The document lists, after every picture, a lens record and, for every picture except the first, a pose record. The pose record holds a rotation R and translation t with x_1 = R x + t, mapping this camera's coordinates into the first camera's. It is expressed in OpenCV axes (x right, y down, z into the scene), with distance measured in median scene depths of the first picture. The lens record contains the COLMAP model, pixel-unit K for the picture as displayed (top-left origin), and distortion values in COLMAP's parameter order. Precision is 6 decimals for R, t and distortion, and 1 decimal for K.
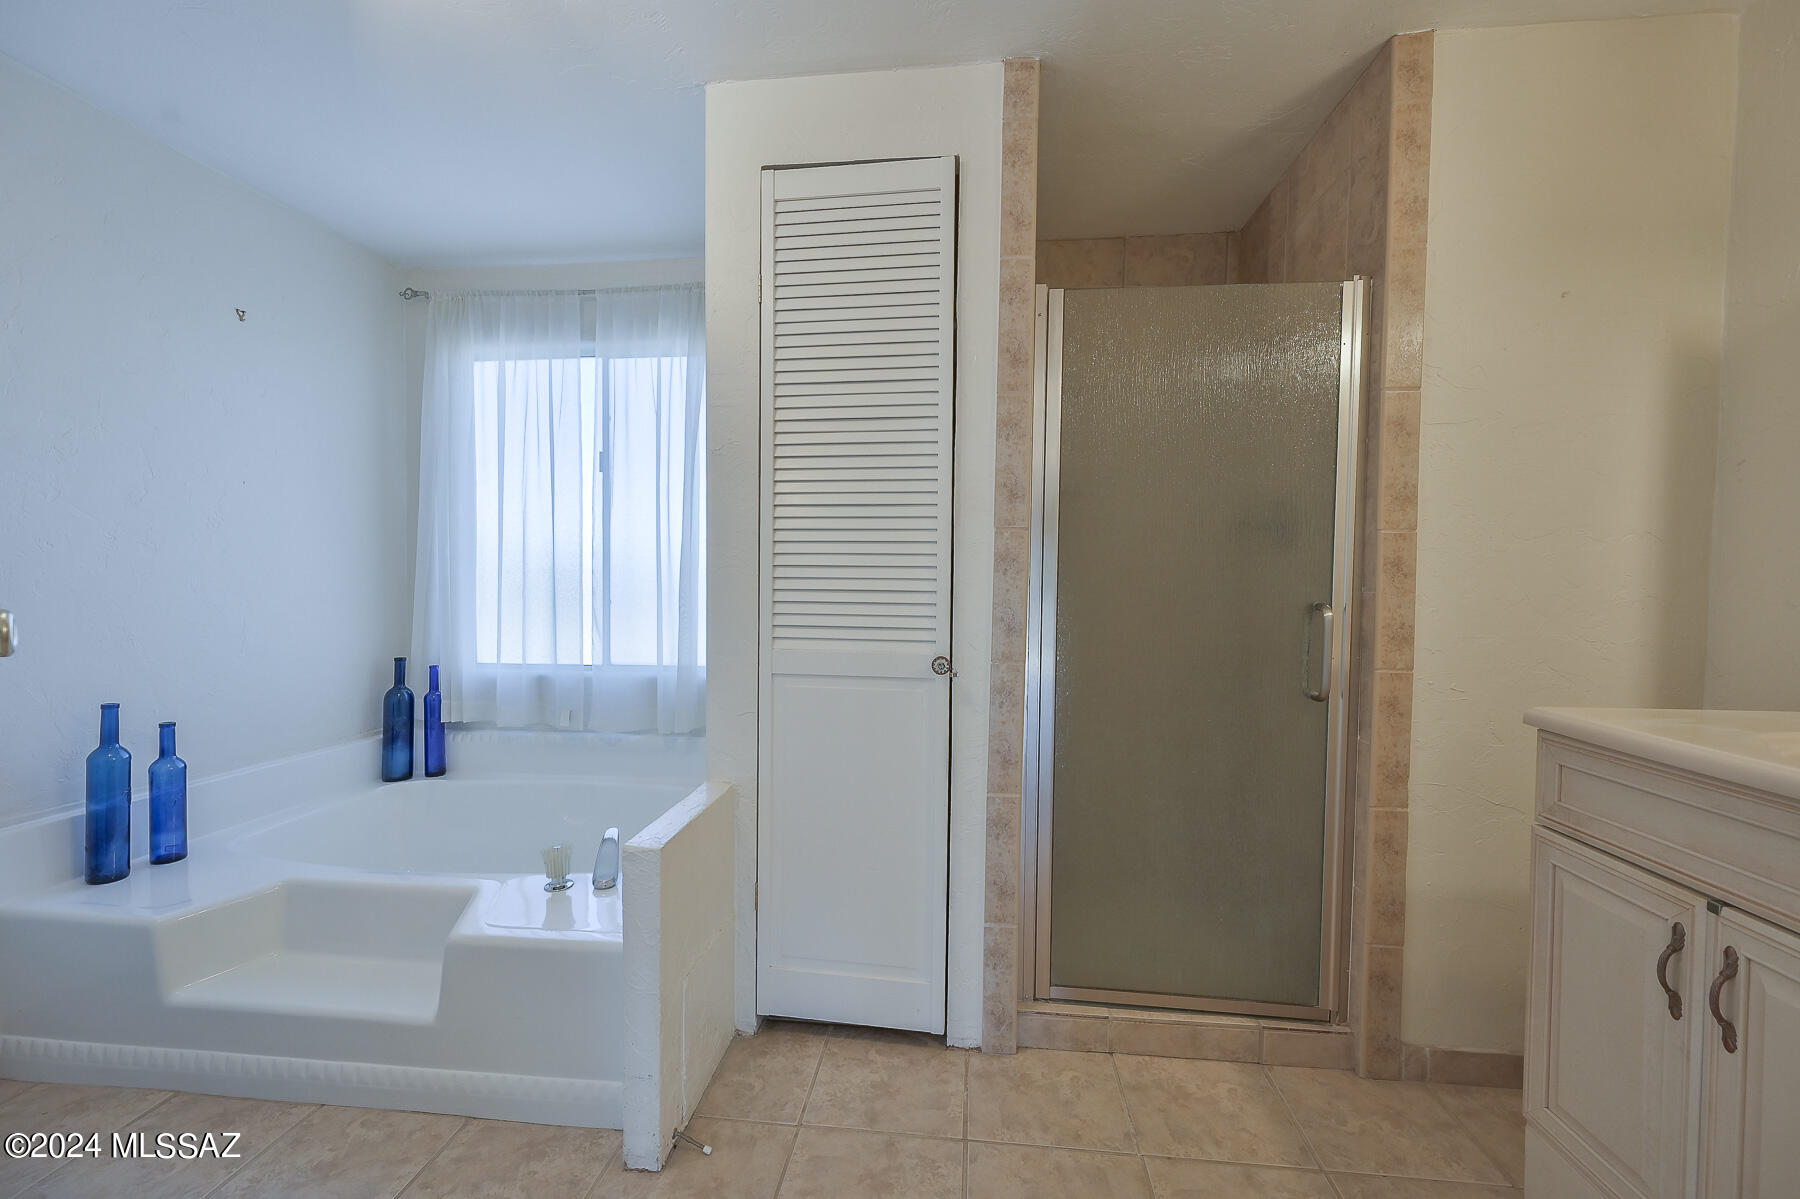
lens RADIAL K [[710.1, 0, 893.5], [0, 710.1, 595.3], [0, 0, 1]] dist [-0.000405, -0.000250]
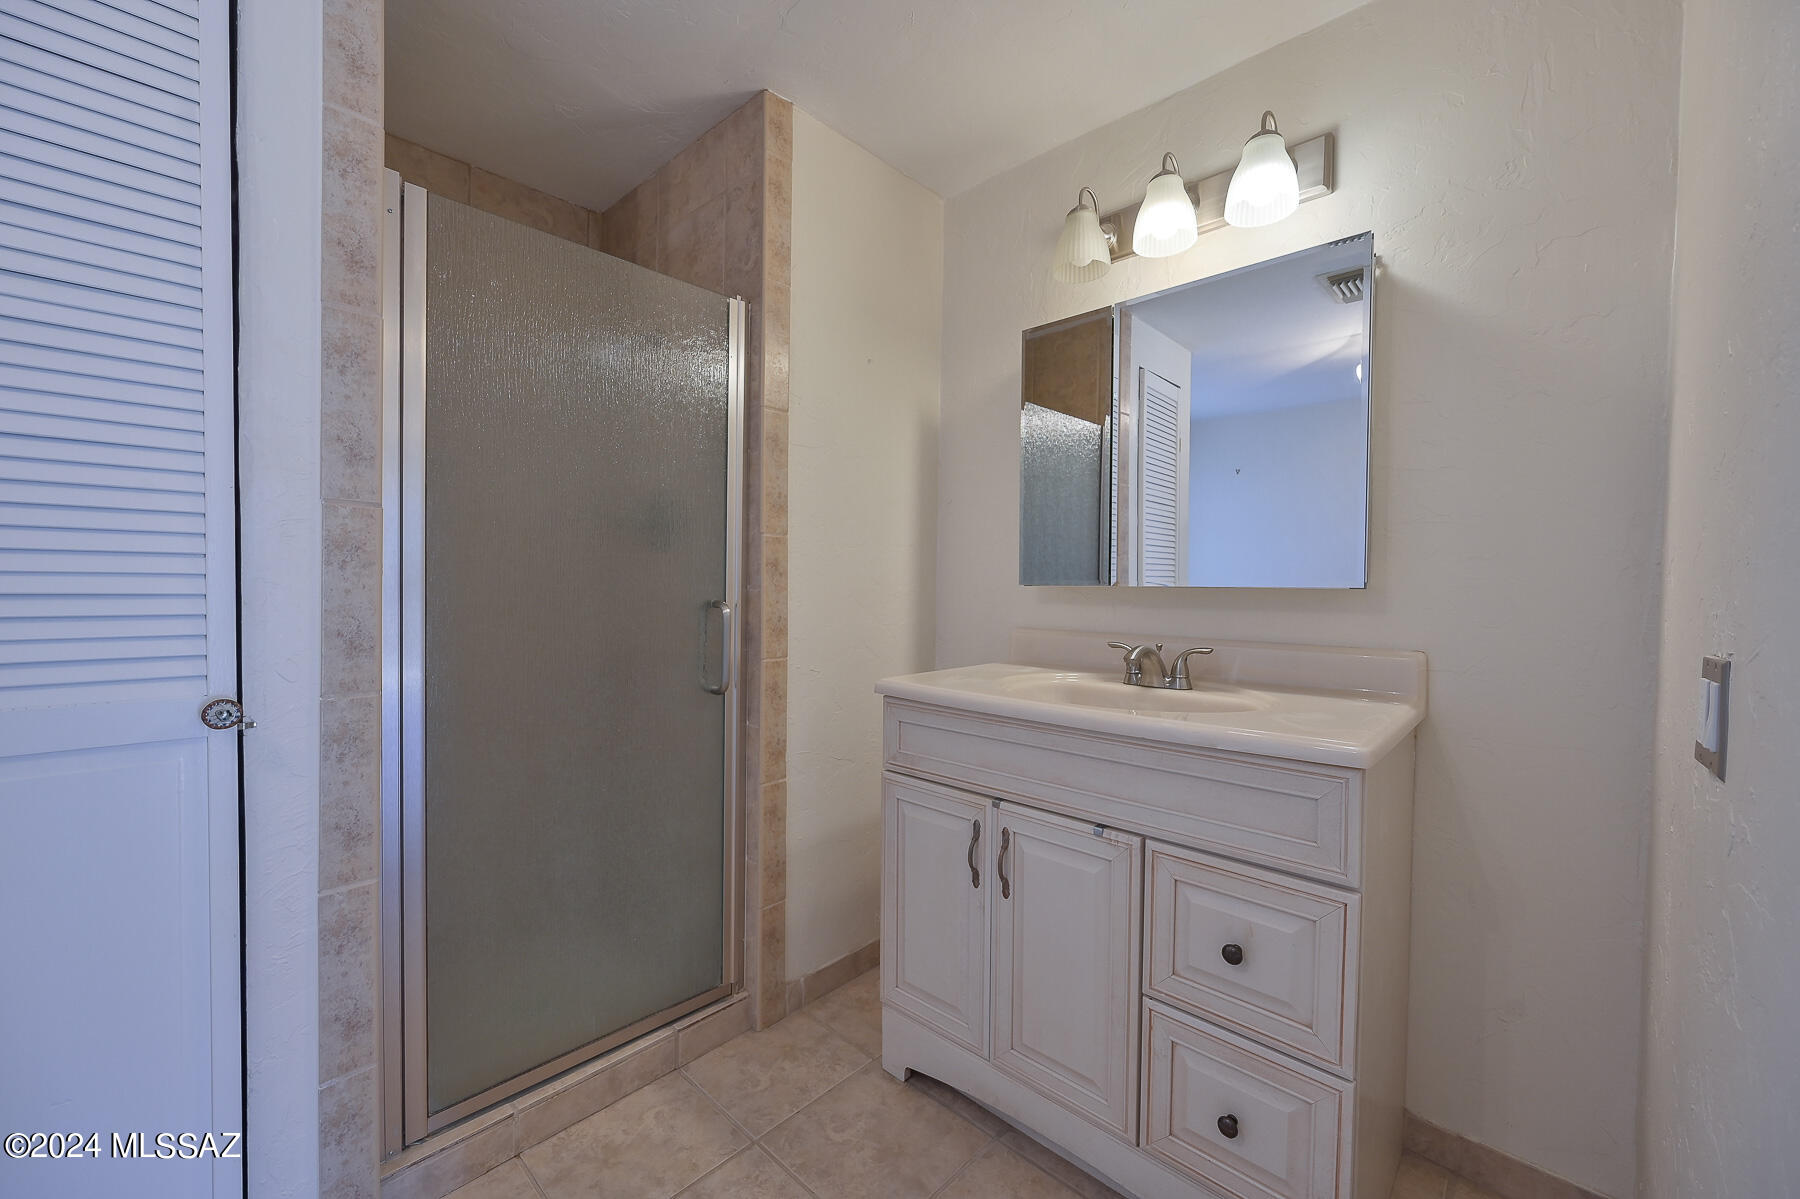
lens RADIAL K [[710.1, 0, 900.8], [0, 710.1, 599.4], [0, 0, 1]] dist [-0.000405, -0.000250]
pose [[0.603706, -0.019893, 0.796959, -0.068859], [0.013077, 0.999801, 0.015049, -0.002917], [-0.797100, 0.001337, 0.603846, 0.157393]]
